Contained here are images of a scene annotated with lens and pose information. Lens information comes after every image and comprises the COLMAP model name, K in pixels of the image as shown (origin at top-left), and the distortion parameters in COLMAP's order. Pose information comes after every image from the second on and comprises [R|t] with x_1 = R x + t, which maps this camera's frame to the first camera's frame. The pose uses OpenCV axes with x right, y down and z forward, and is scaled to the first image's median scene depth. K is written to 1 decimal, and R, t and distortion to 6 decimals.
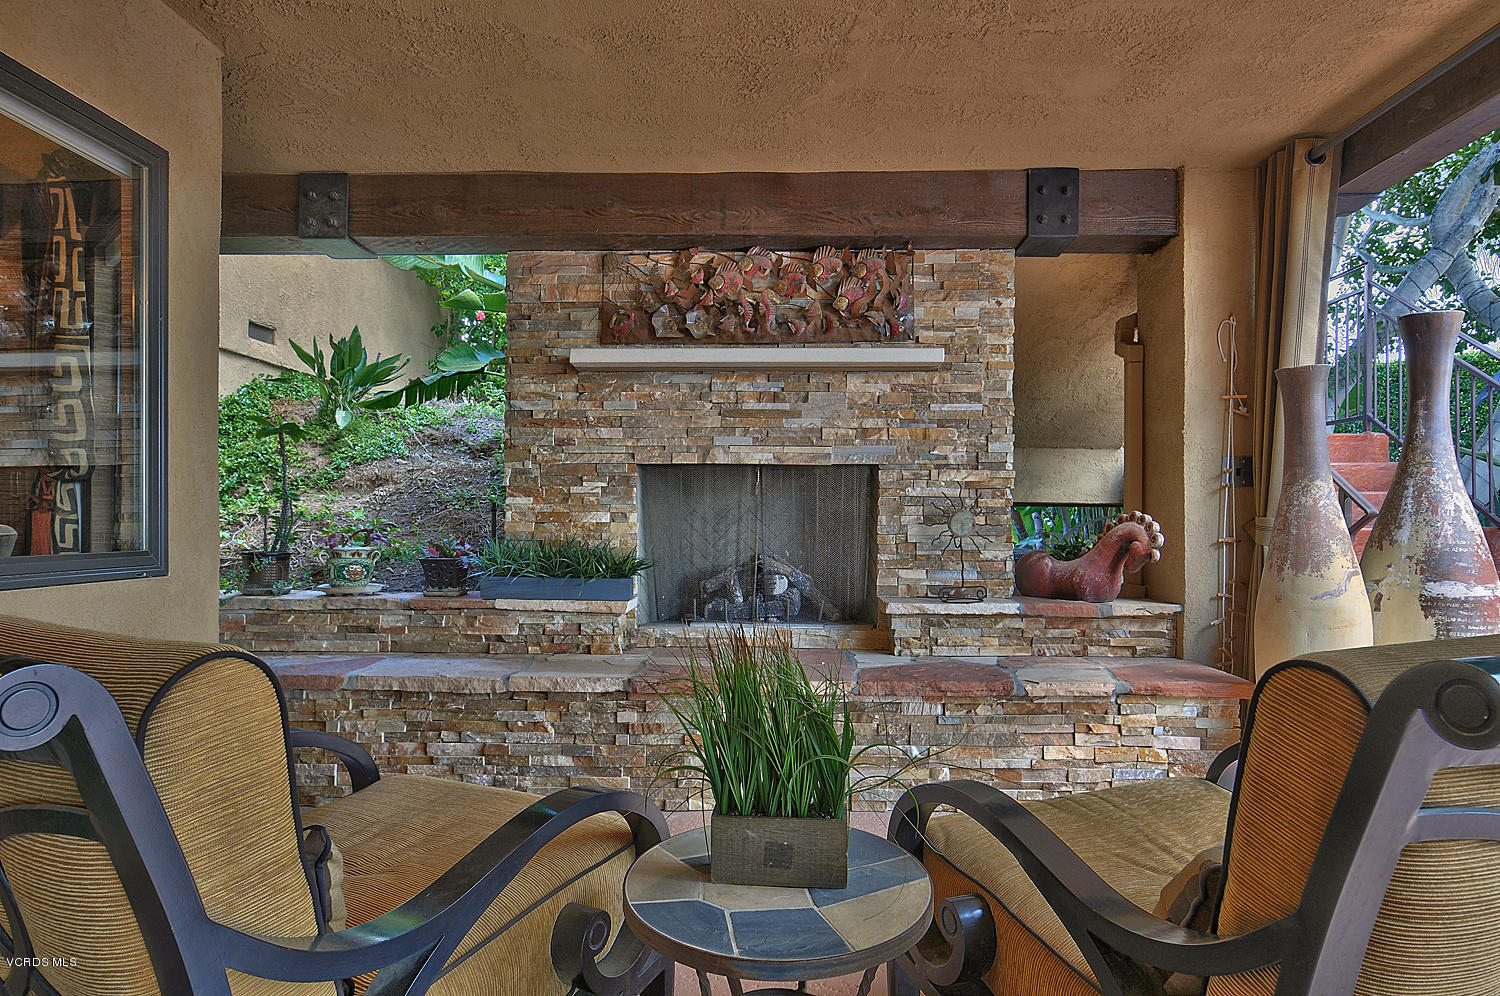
lens RADIAL K [[902.7, 0, 752.0], [0, 902.7, 506.0], [0, 0, 1]] dist [0.007067, 0.001145]
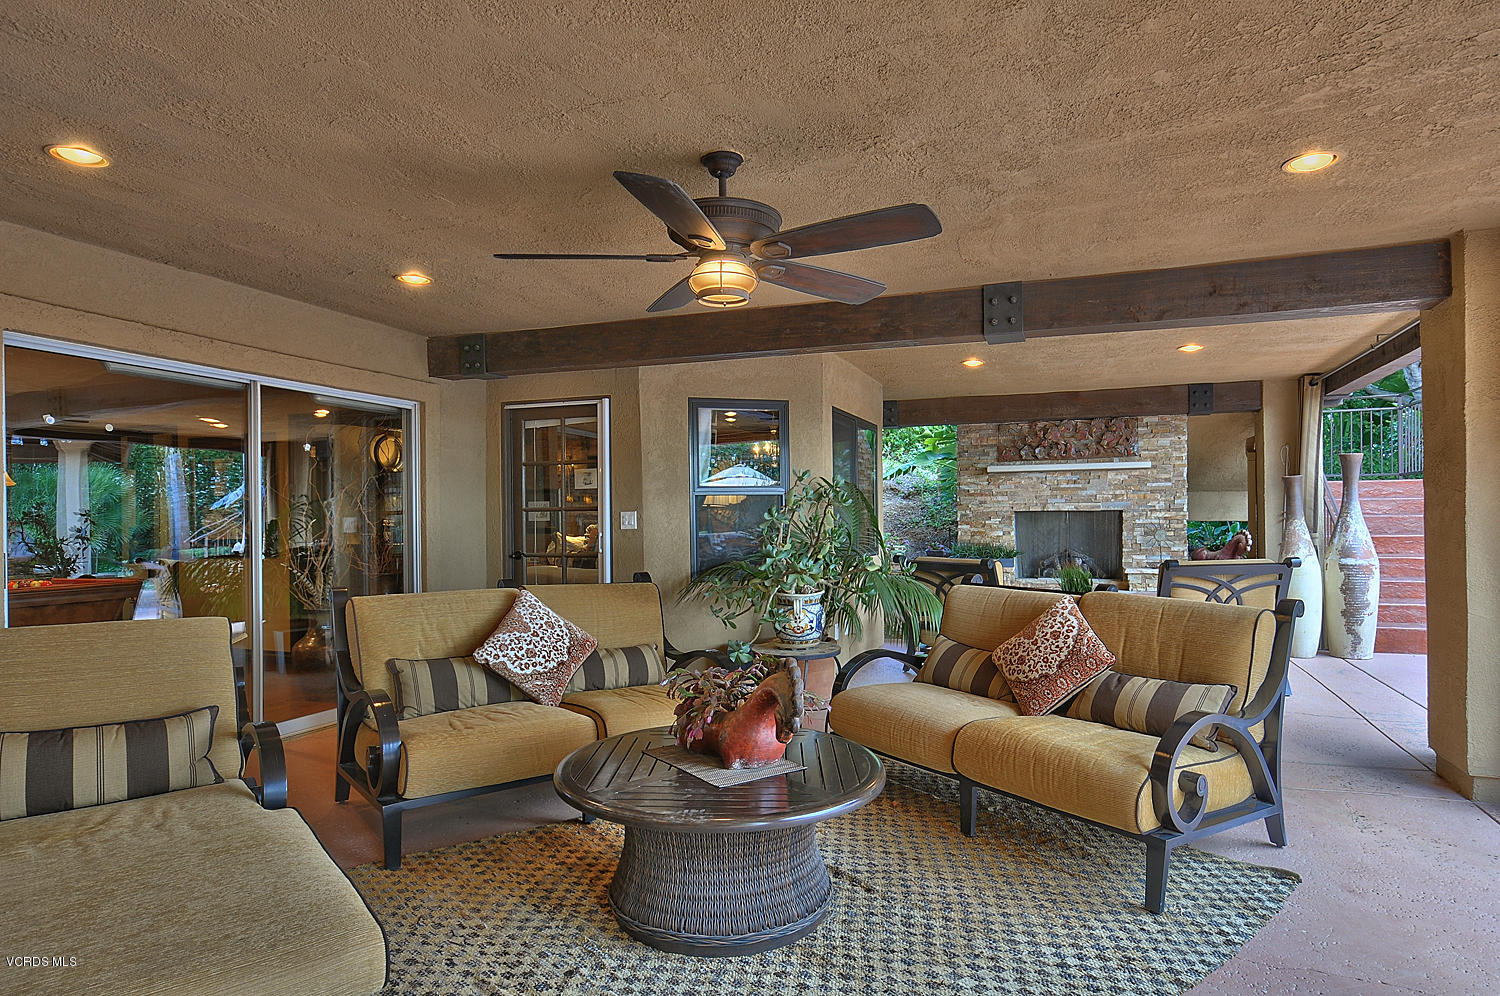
lens RADIAL K [[902.7, 0, 747.9], [0, 902.7, 512.9], [0, 0, 1]] dist [0.007067, 0.001145]
pose [[0.952046, -0.012539, -0.305698, -0.066802], [0.015208, 0.999864, 0.006349, -0.067985], [0.305577, -0.010694, 0.952107, -1.509957]]
